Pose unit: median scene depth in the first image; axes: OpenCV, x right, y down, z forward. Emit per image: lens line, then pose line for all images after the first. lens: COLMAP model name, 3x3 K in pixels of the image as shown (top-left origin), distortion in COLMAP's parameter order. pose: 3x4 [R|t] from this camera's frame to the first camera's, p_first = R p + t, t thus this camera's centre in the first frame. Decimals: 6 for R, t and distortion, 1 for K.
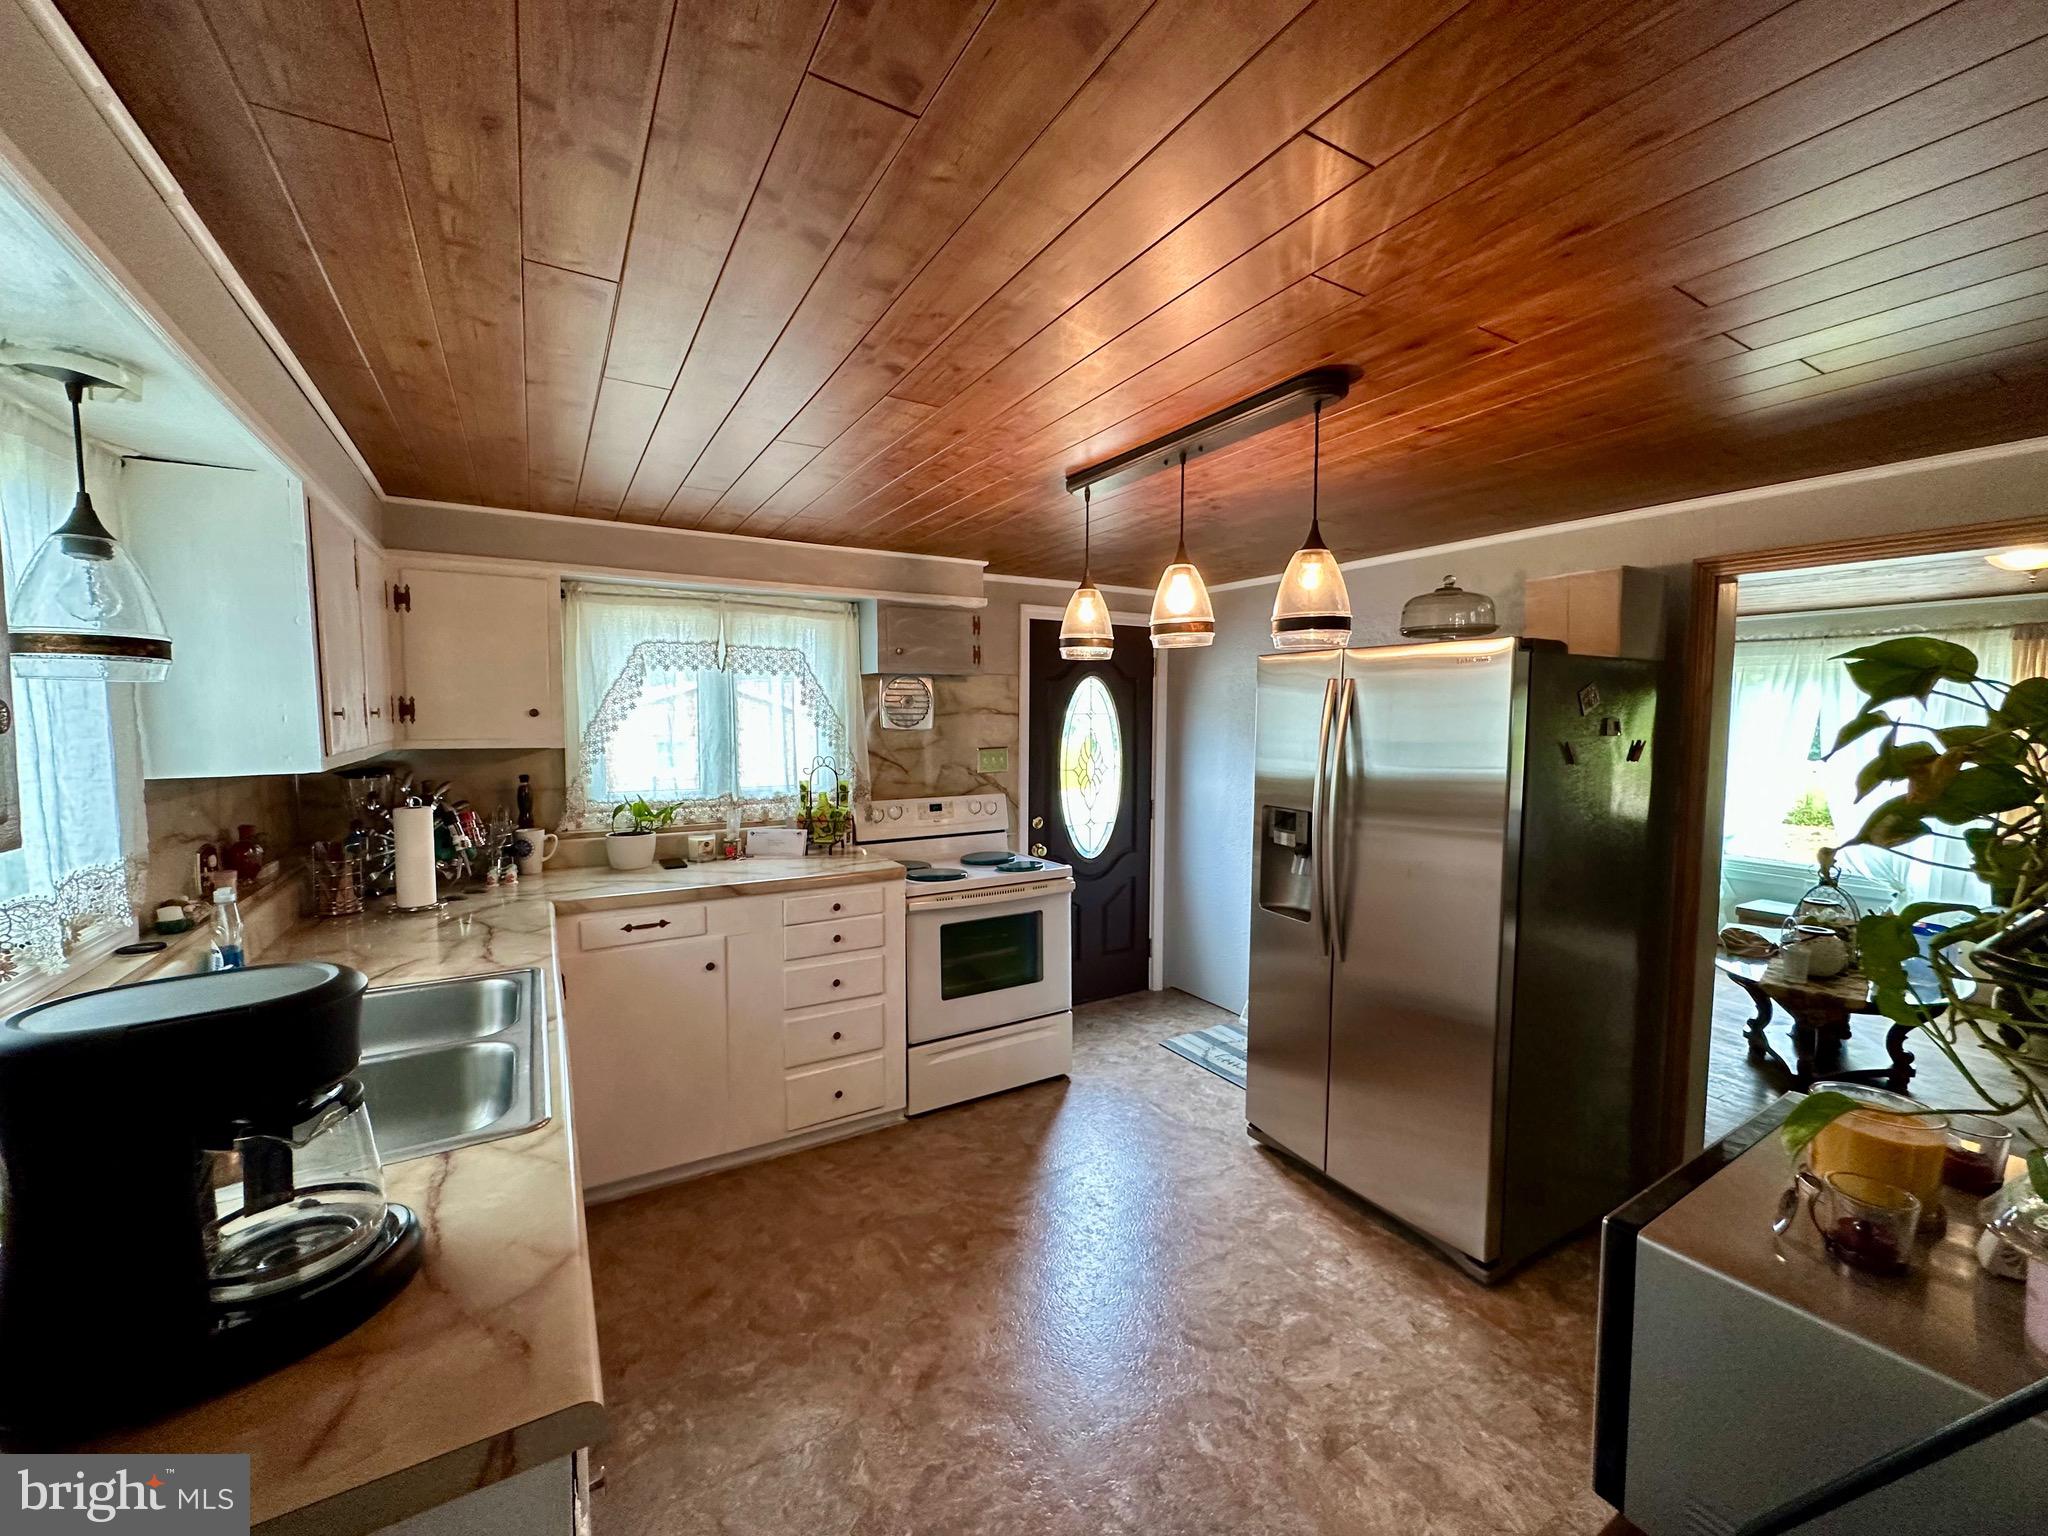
lens RADIAL K [[816.8, 0, 1025.6], [0, 816.8, 768.3], [0, 0, 1]] dist [-0.001841, -0.000201]
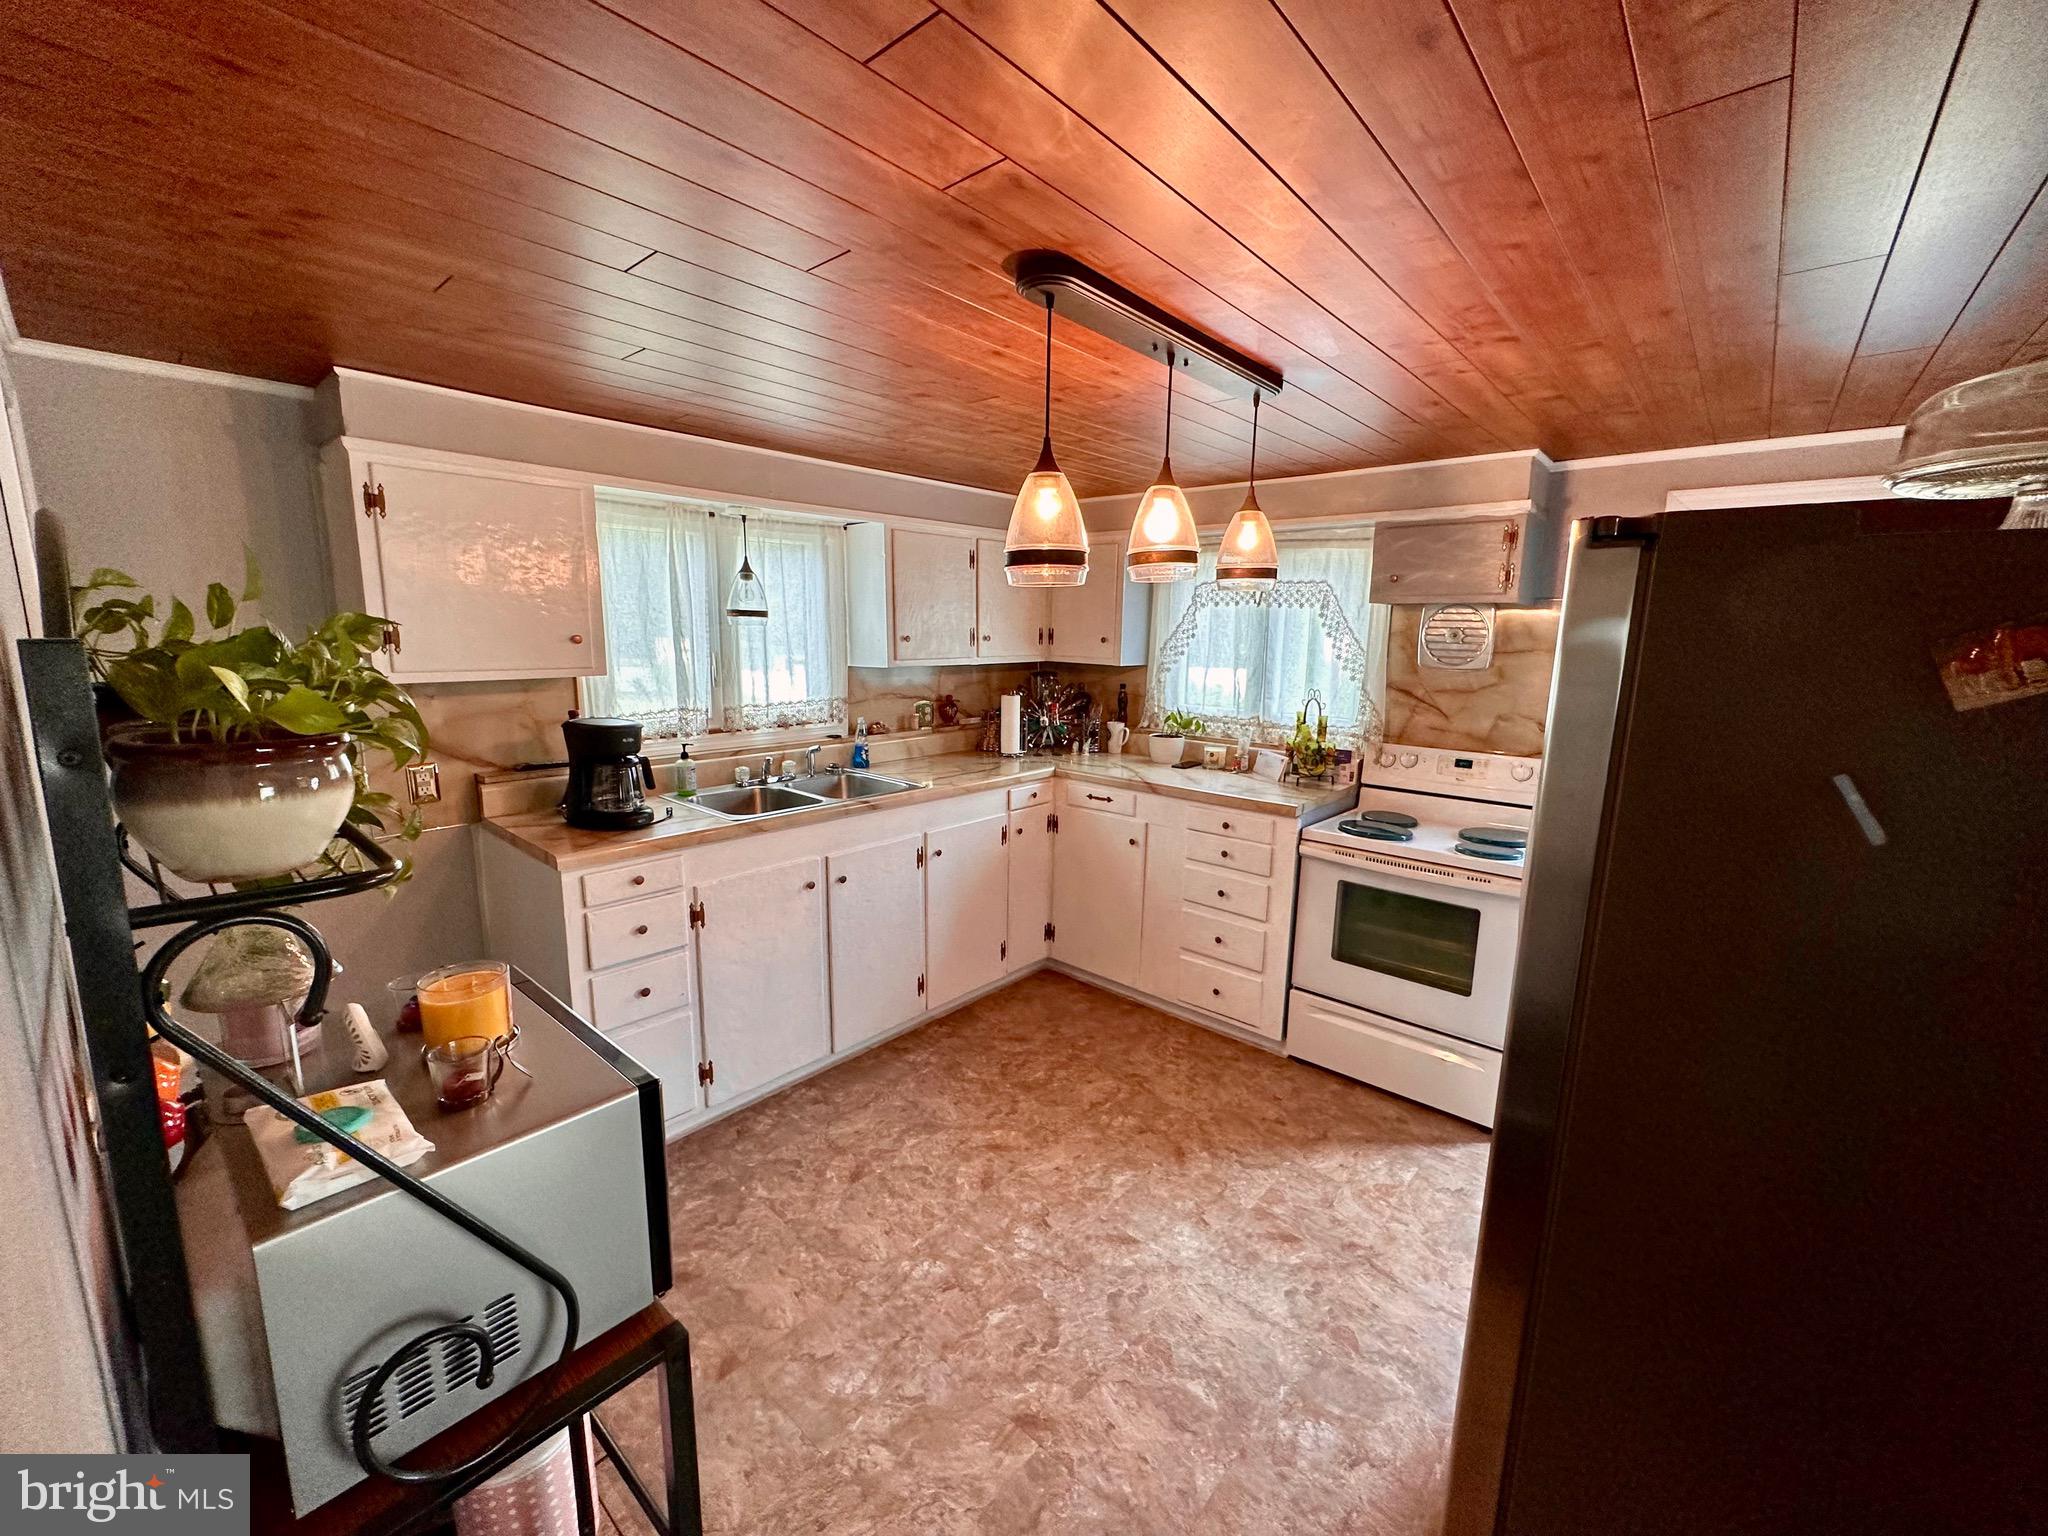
lens RADIAL K [[816.8, 0, 1025.6], [0, 816.8, 768.3], [0, 0, 1]] dist [-0.001841, -0.000201]
pose [[0.301623, 0.167535, -0.938593, 0.710332], [-0.079964, 0.985417, 0.150196, -0.048358], [0.950068, 0.029751, 0.310621, 0.413987]]
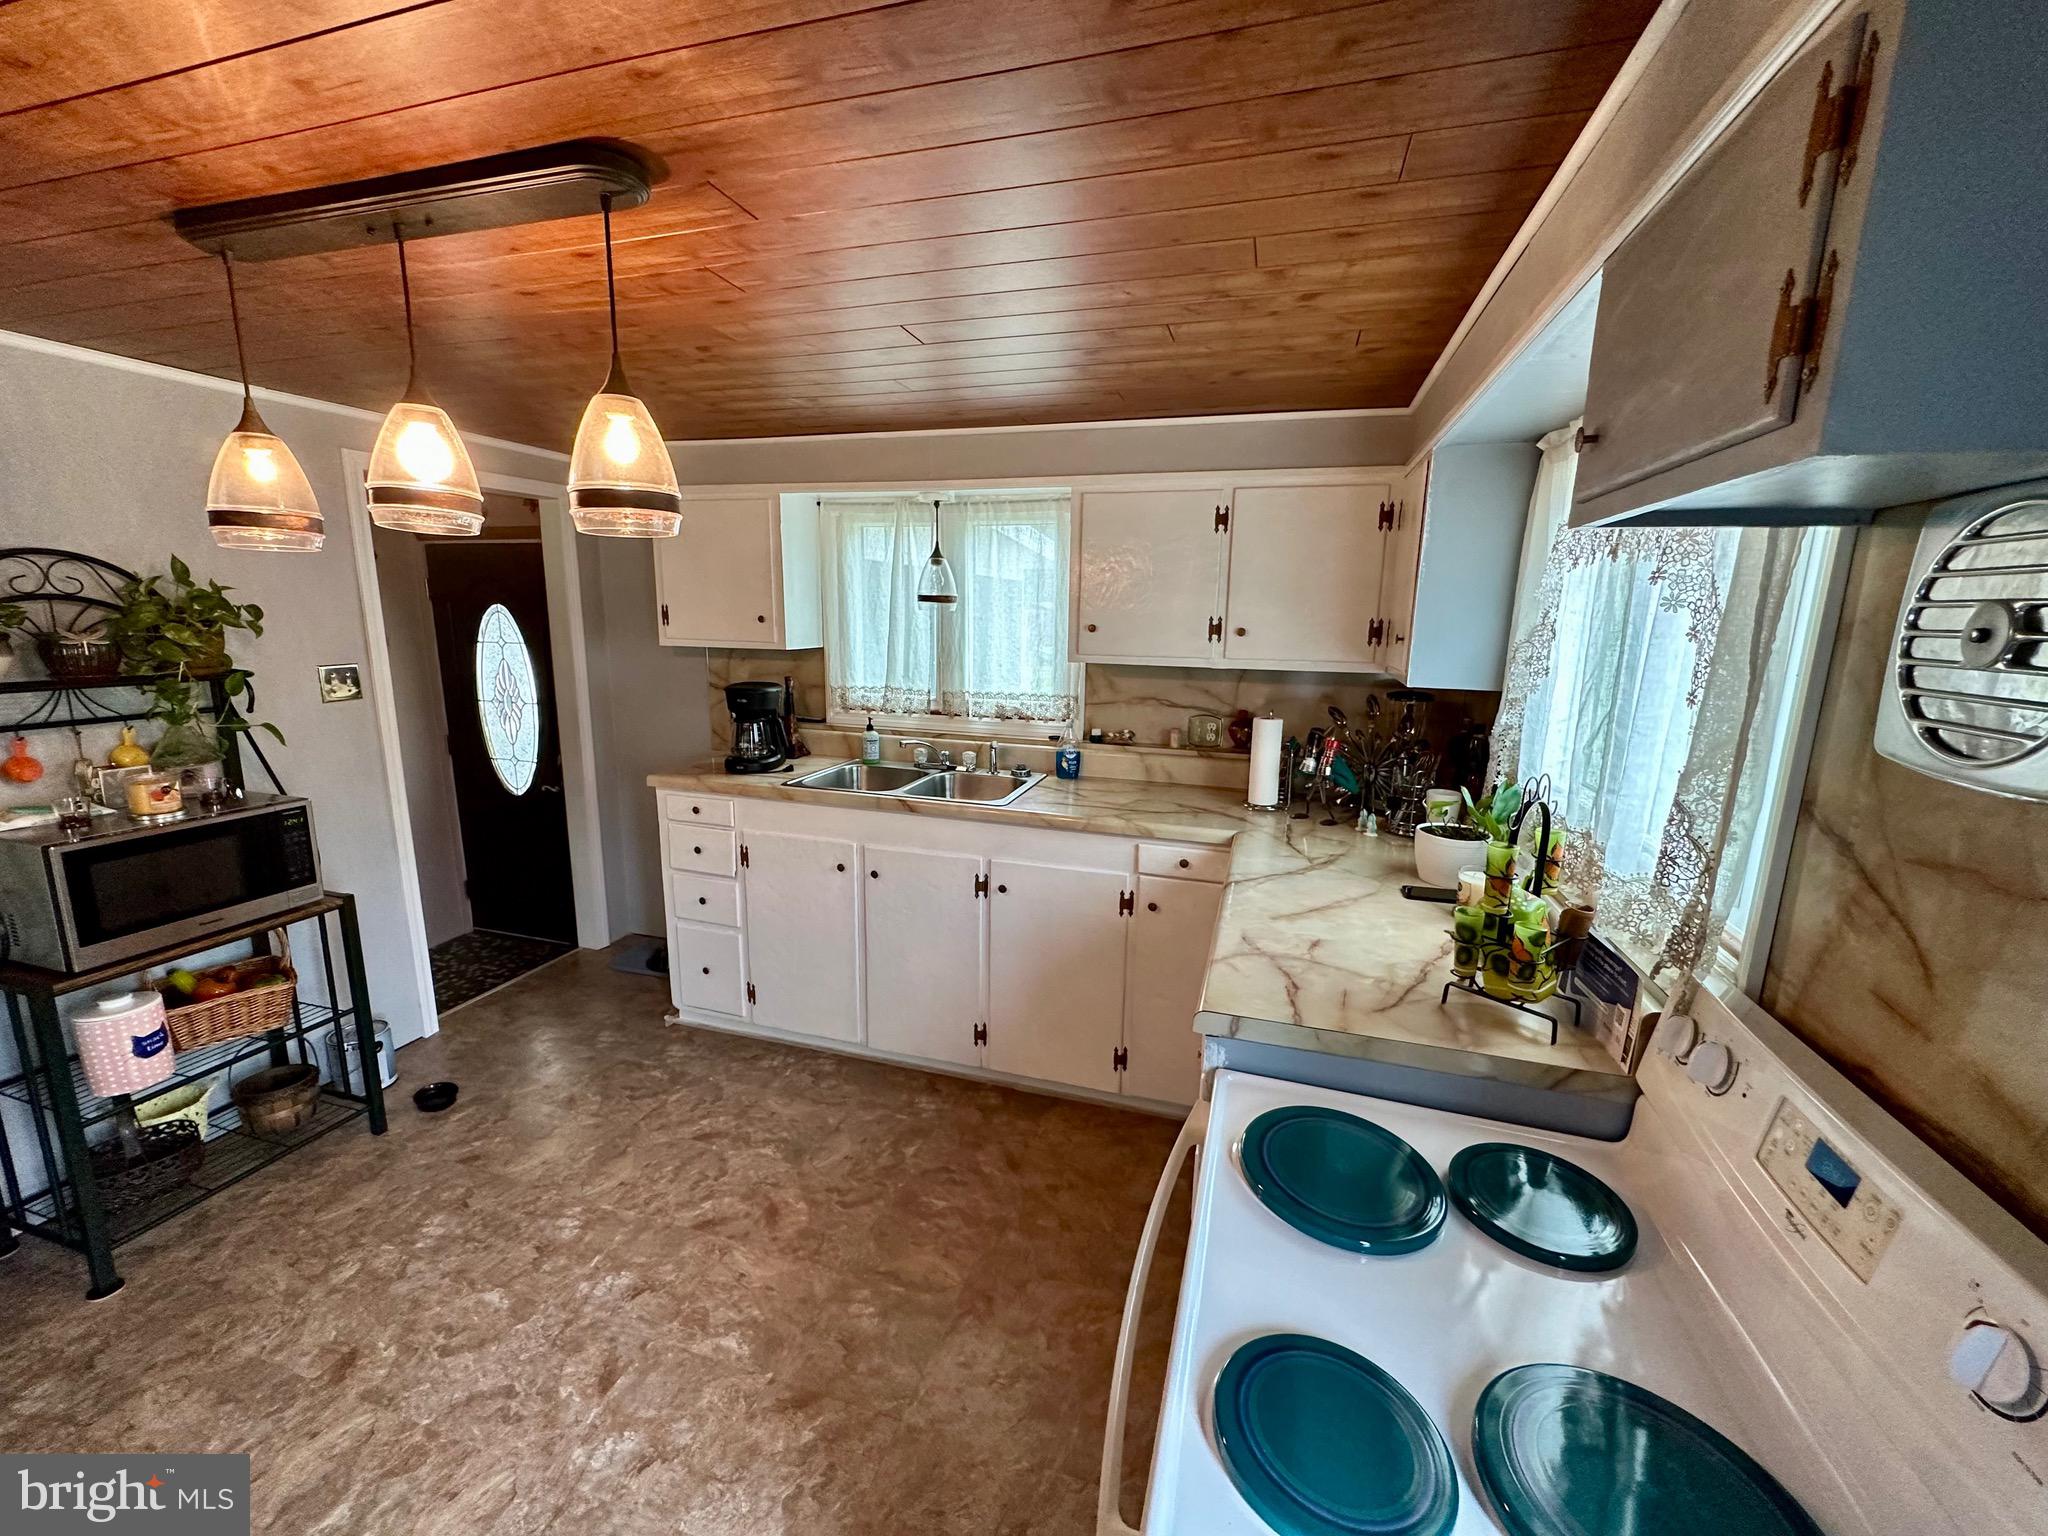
lens RADIAL K [[816.8, 0, 1025.6], [0, 816.8, 768.3], [0, 0, 1]] dist [-0.001841, -0.000201]
pose [[-0.742742, 0.110619, -0.660377, 0.205593], [-0.067674, 0.968807, 0.238398, -0.107276], [0.666150, 0.221759, -0.712087, 1.301252]]
